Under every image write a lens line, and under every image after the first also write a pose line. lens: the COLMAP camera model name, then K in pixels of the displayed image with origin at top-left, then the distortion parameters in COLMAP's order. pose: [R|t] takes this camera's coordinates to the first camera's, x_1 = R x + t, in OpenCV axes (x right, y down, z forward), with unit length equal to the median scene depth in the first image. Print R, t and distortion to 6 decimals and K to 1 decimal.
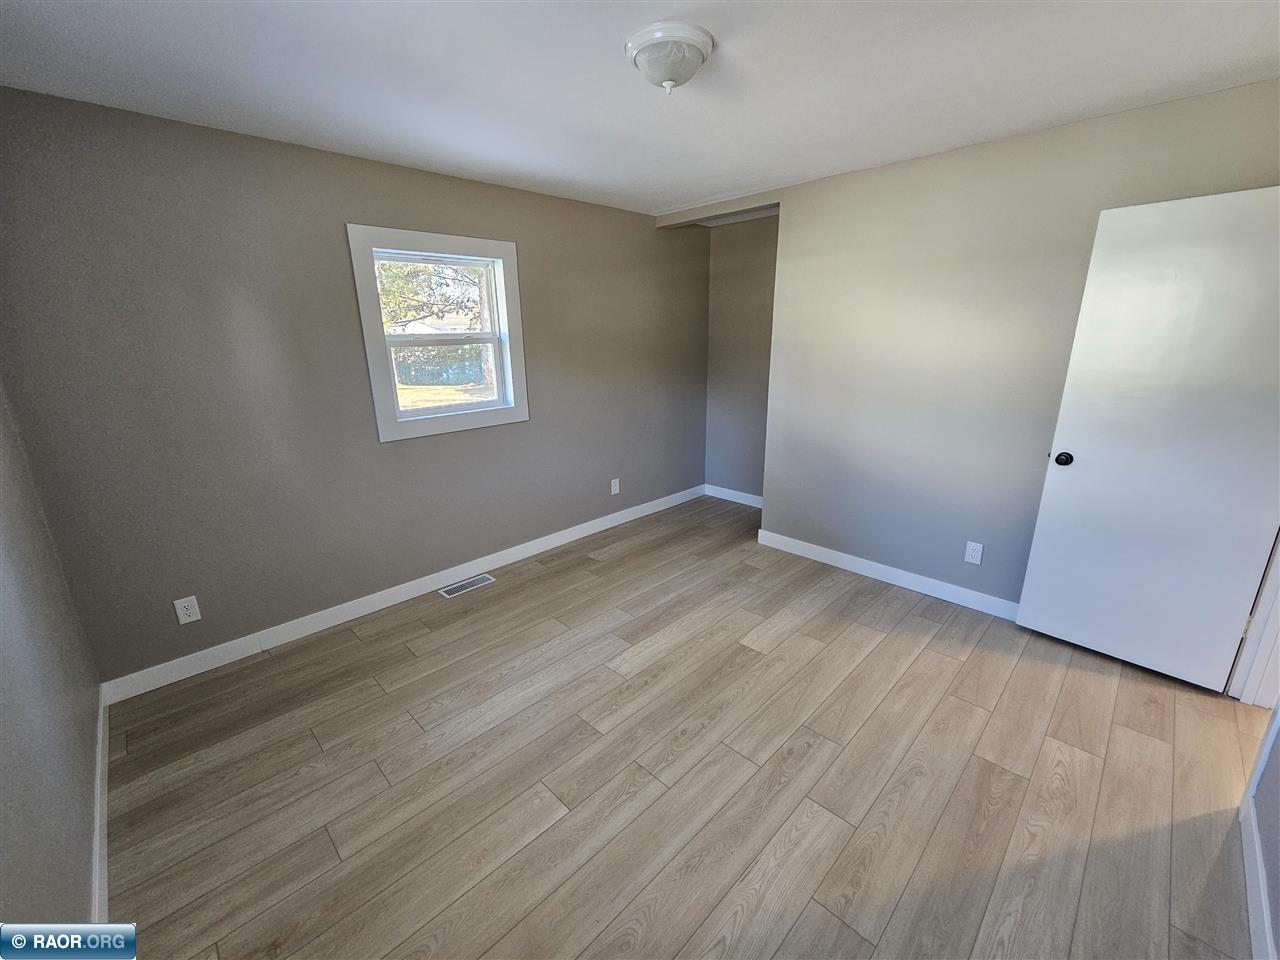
lens RADIAL K [[524.6, 0, 638.8], [0, 524.6, 477.4], [0, 0, 1]] dist [-0.004719, -0.000133]
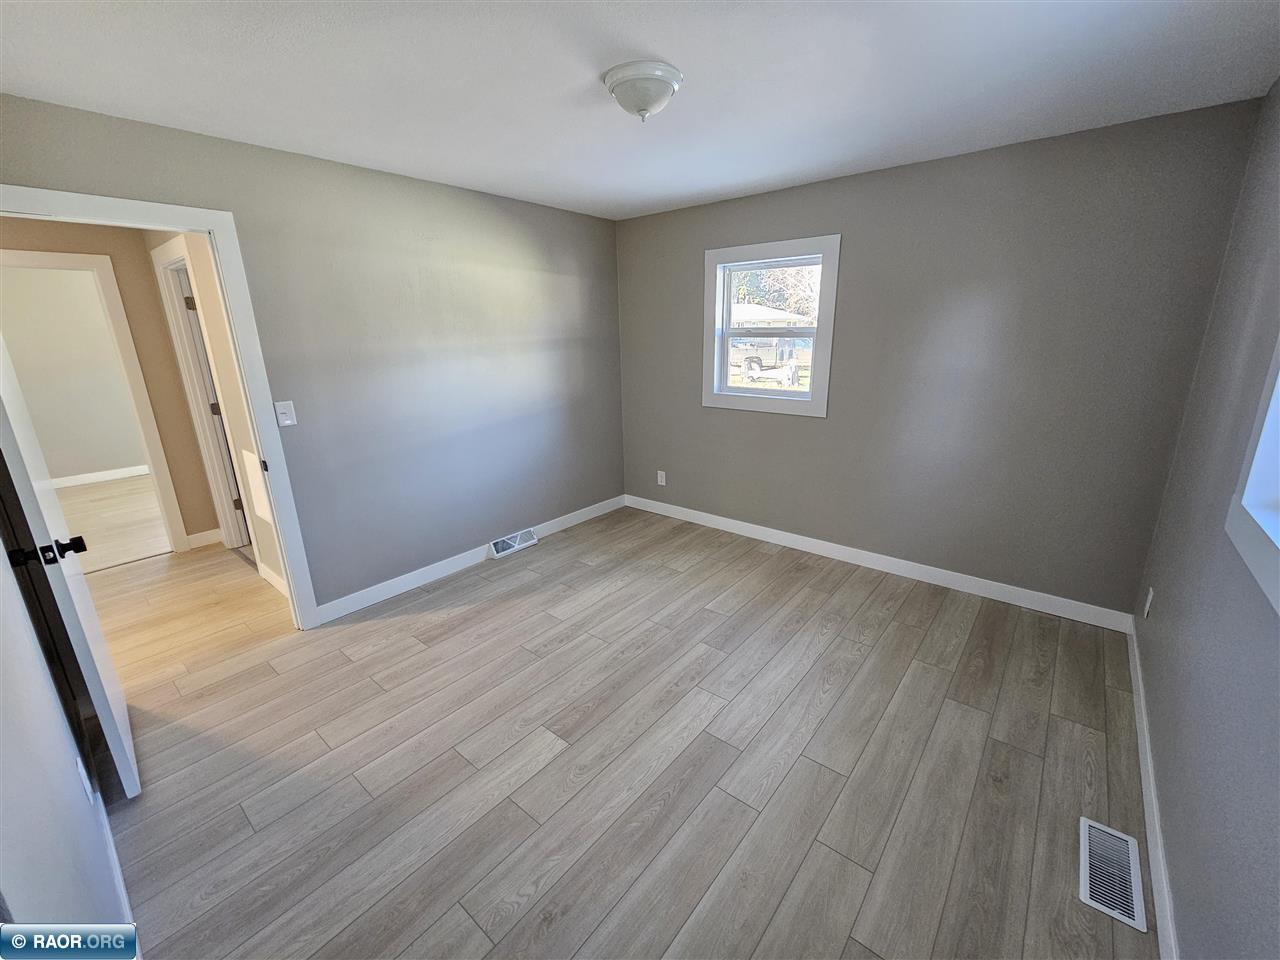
lens RADIAL K [[524.6, 0, 638.8], [0, 524.6, 477.4], [0, 0, 1]] dist [-0.004719, -0.000133]
pose [[-0.995187, 0.057461, -0.079376, 0.145366], [0.008598, 0.858114, 0.513387, -0.465776], [0.097613, 0.510234, -0.854478, 1.675595]]
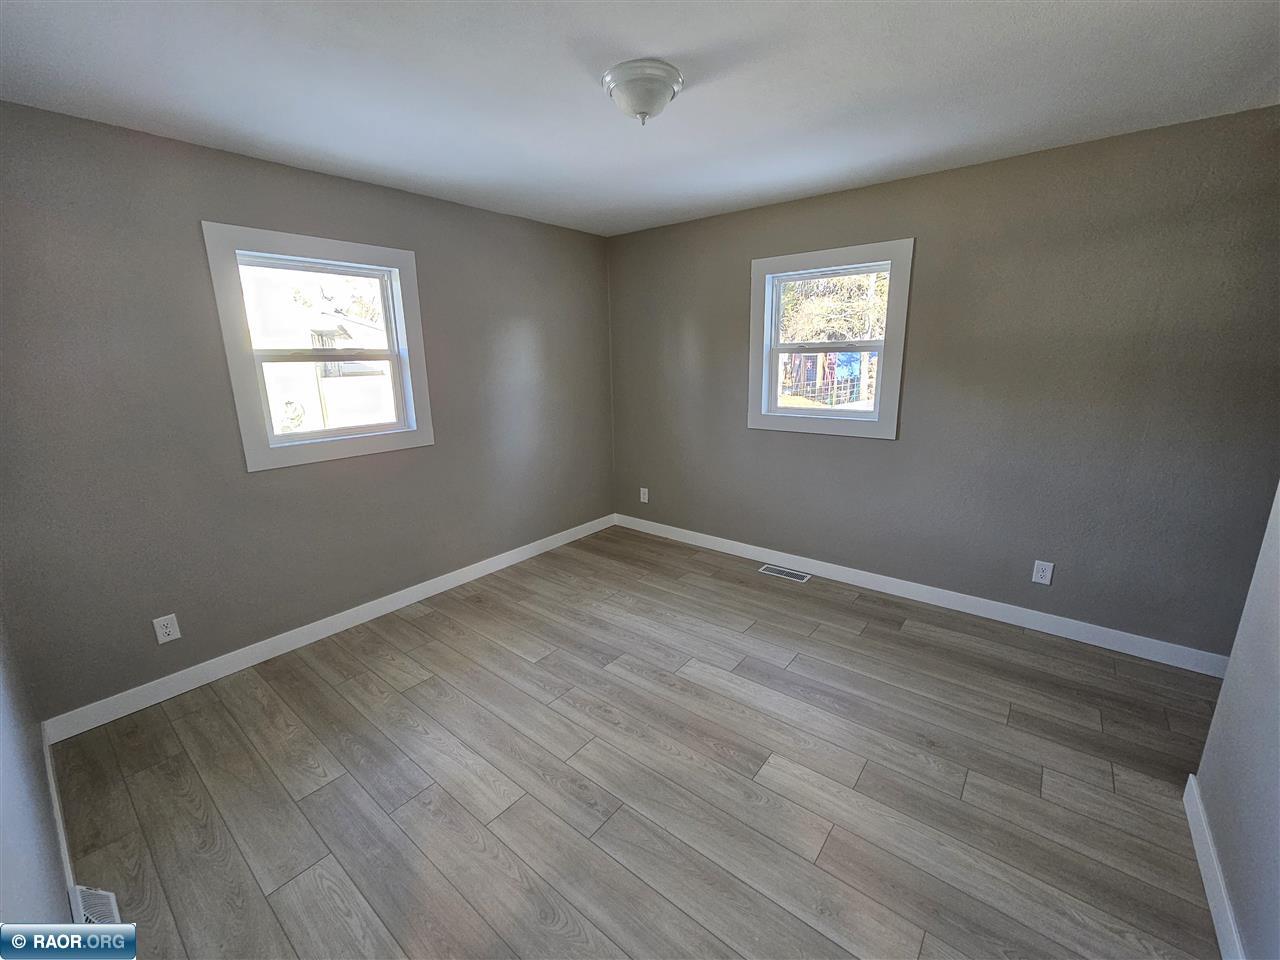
lens RADIAL K [[522.9, 0, 638.2], [0, 522.9, 477.8], [0, 0, 1]] dist [-0.003777, -0.000095]
pose [[0.105837, 0.246779, -0.963275, 0.909955], [-0.248196, 0.944611, 0.214727, -0.197890], [0.962911, 0.216355, 0.161224, 0.697706]]
